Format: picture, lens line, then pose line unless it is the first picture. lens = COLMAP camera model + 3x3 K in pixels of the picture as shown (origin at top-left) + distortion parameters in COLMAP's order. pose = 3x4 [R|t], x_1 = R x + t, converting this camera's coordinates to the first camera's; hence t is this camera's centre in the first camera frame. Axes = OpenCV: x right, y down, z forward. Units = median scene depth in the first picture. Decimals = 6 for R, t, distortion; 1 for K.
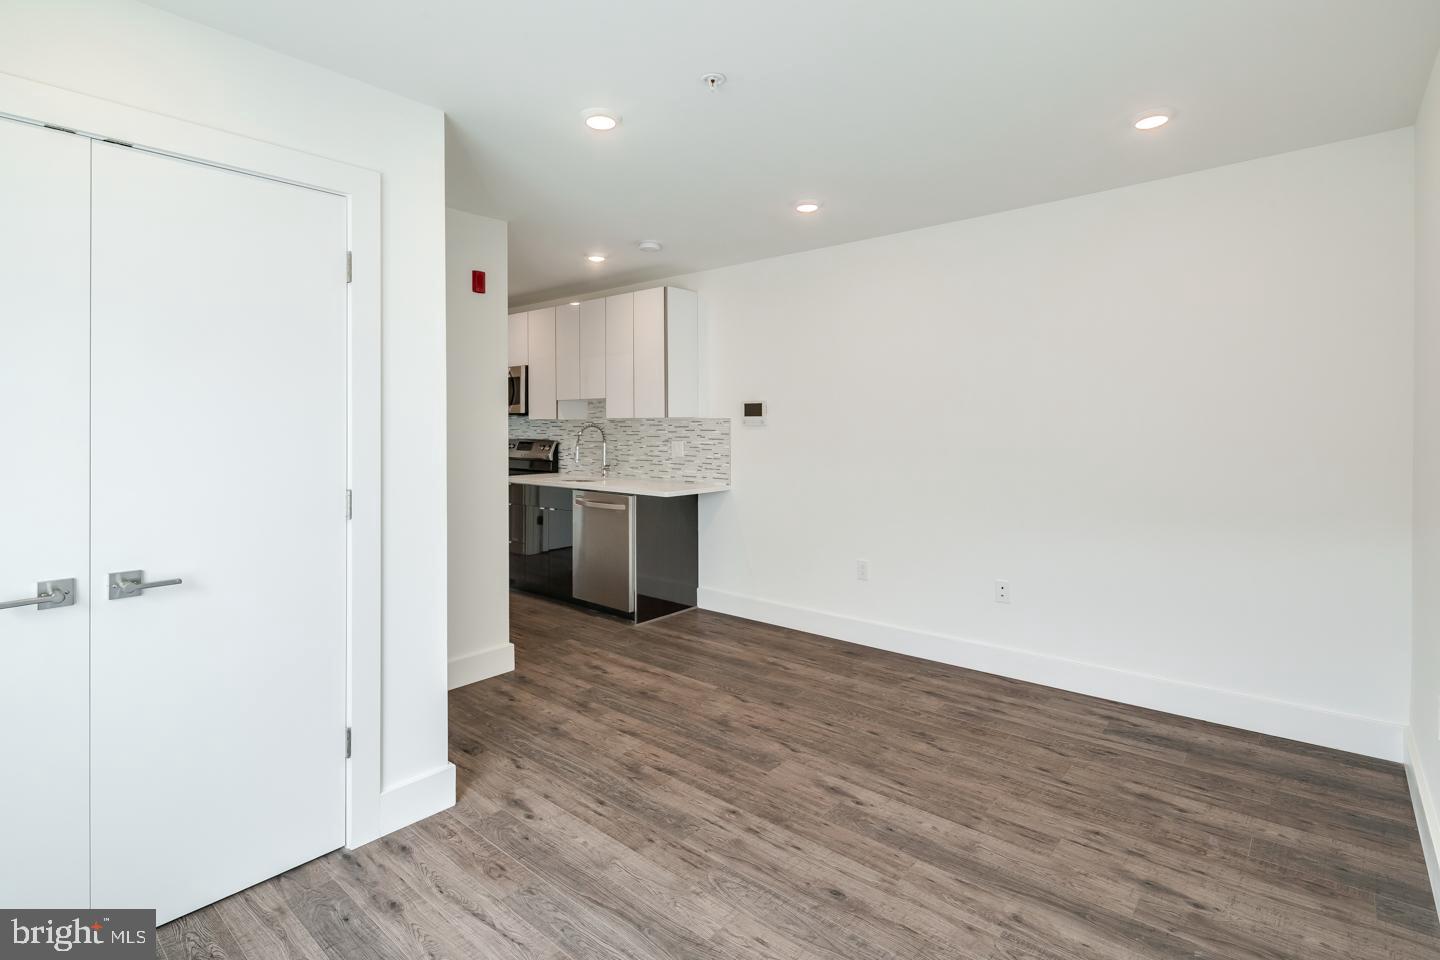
lens RADIAL K [[725.3, 0, 718.5], [0, 725.3, 474.6], [0, 0, 1]] dist [-0.002085, -0.000851]
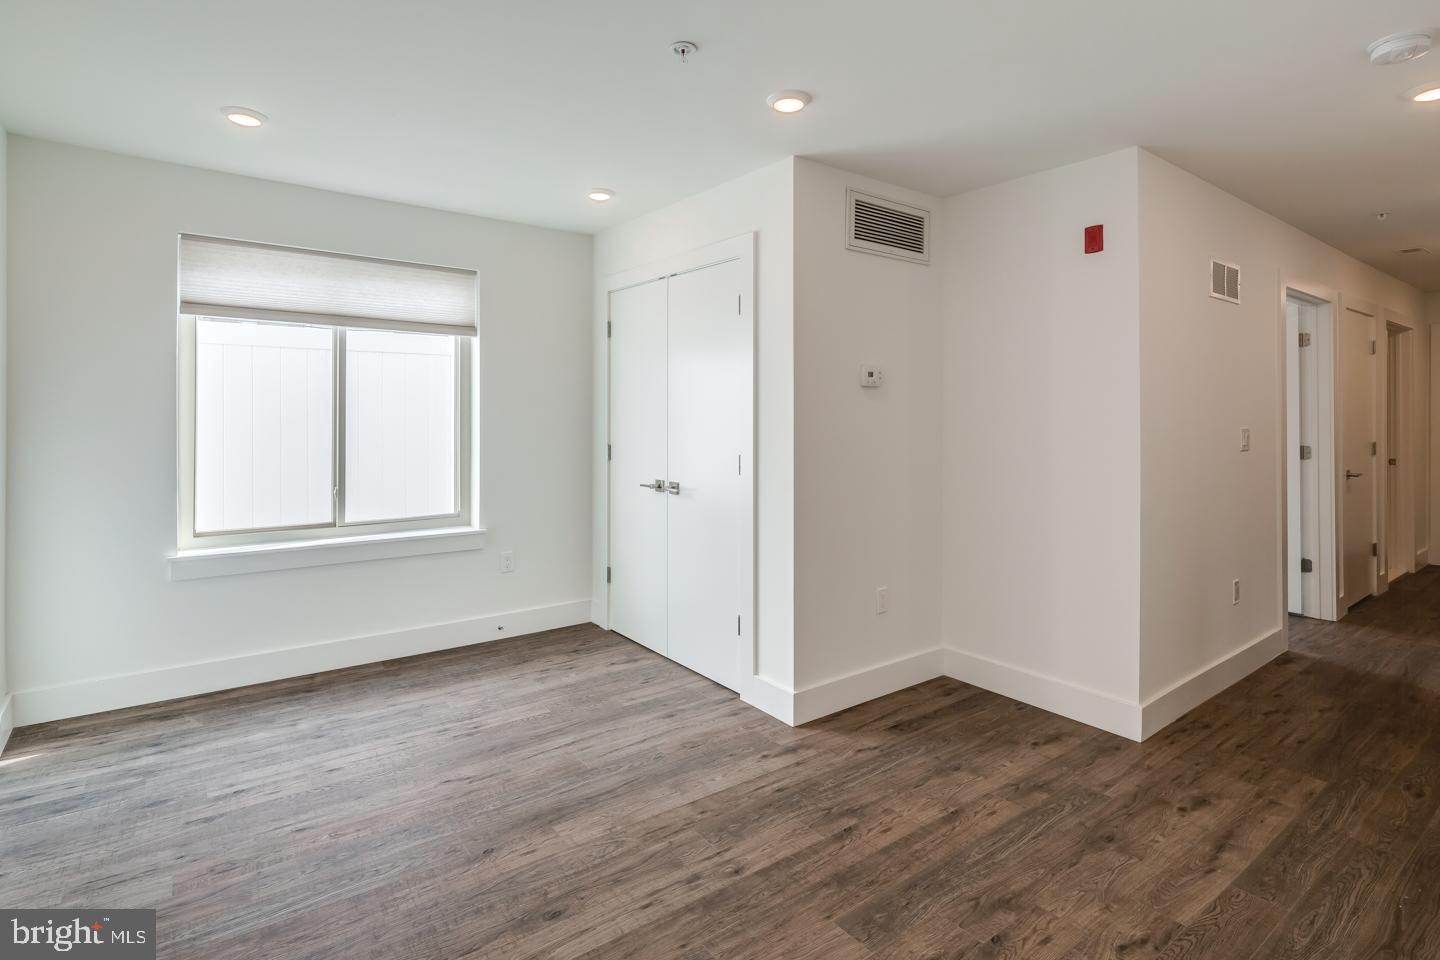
lens RADIAL K [[689.9, 0, 694.3], [0, 689.9, 417.9], [0, 0, 1]] dist [0.005766, -0.002535]
pose [[-0.231064, 0.011012, -0.972876, 0.696921], [-0.072303, 0.996977, 0.028457, -0.066762], [0.970248, 0.076917, -0.229569, 0.949152]]
